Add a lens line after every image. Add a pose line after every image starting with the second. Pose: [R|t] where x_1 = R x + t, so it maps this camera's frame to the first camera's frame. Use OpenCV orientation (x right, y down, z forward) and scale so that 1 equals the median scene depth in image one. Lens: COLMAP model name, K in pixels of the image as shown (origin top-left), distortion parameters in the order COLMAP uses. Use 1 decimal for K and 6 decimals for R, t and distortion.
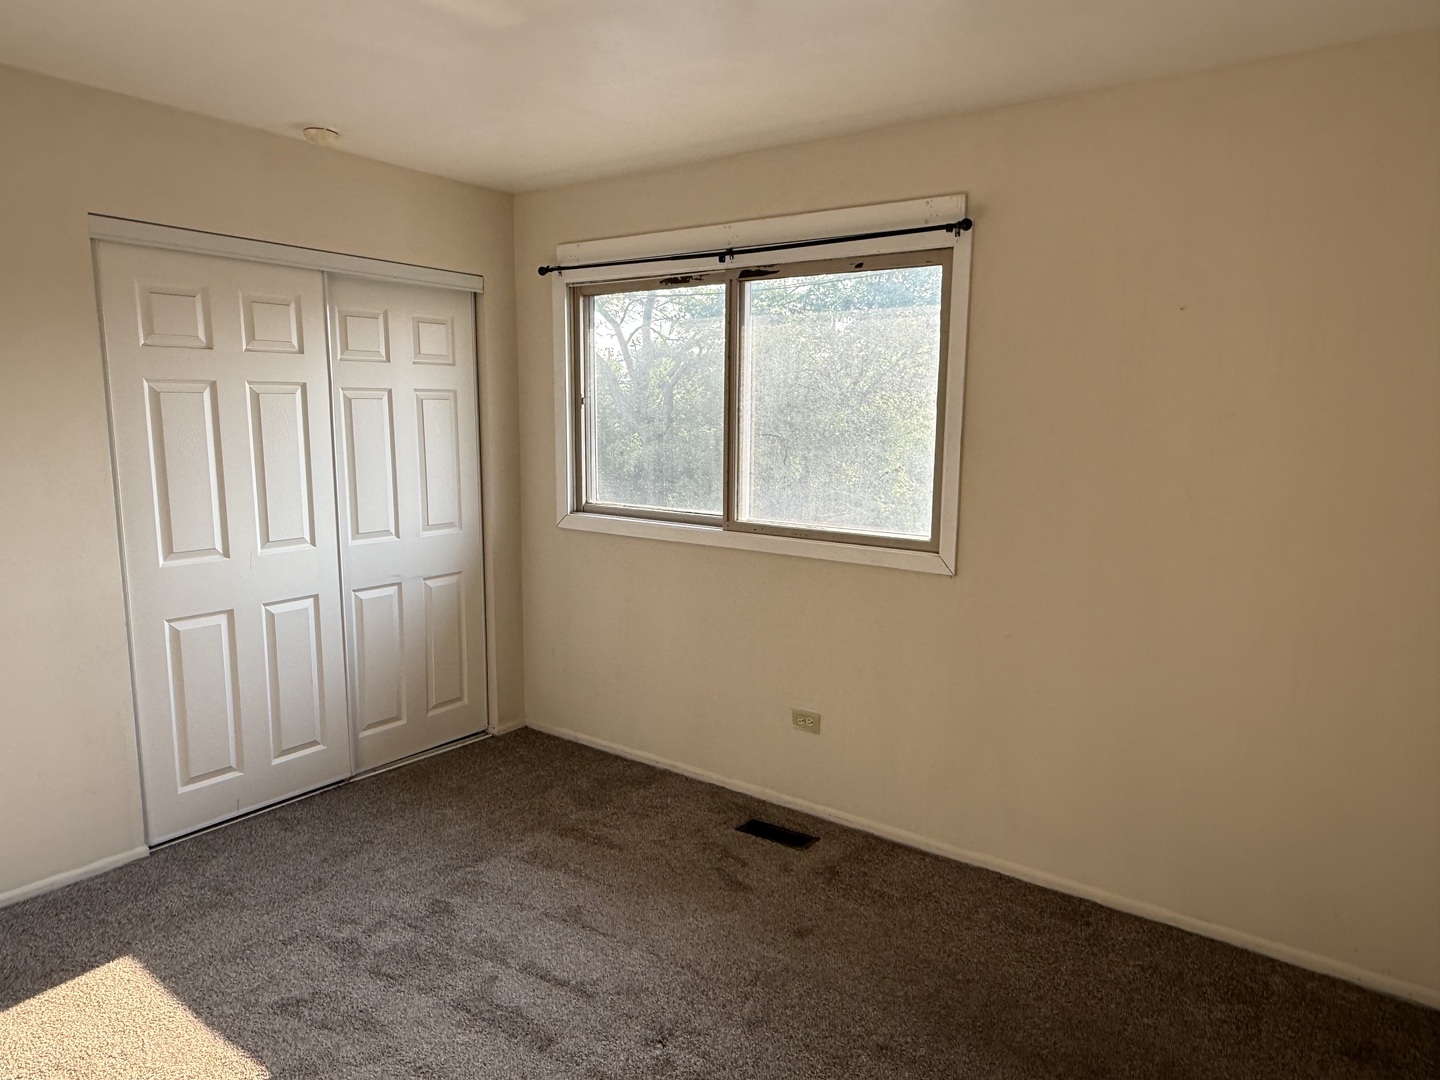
lens RADIAL K [[924.5, 0, 720.0], [0, 924.5, 540.0], [0, 0, 1]] dist [0.002135, 0.002558]
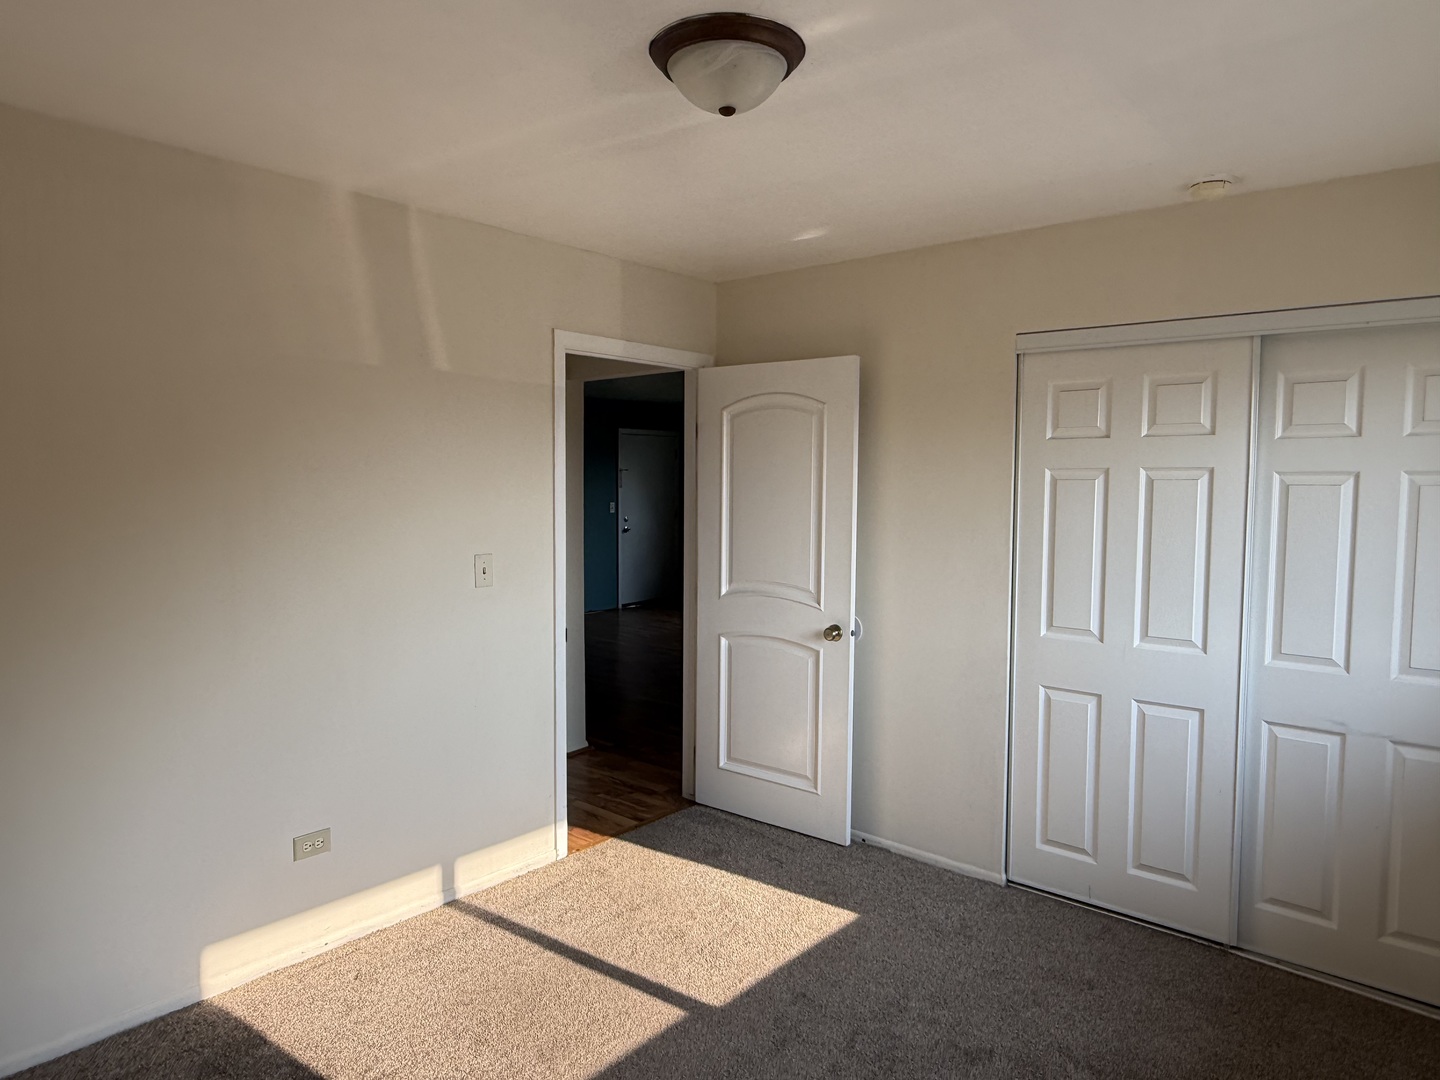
lens RADIAL K [[924.5, 0, 720.0], [0, 924.5, 540.0], [0, 0, 1]] dist [0.002135, 0.002558]
pose [[-0.073873, 0.053736, -0.995819, 0.477188], [-0.151857, 0.986297, 0.064487, -0.089702], [0.985638, 0.155985, -0.064700, 0.621515]]
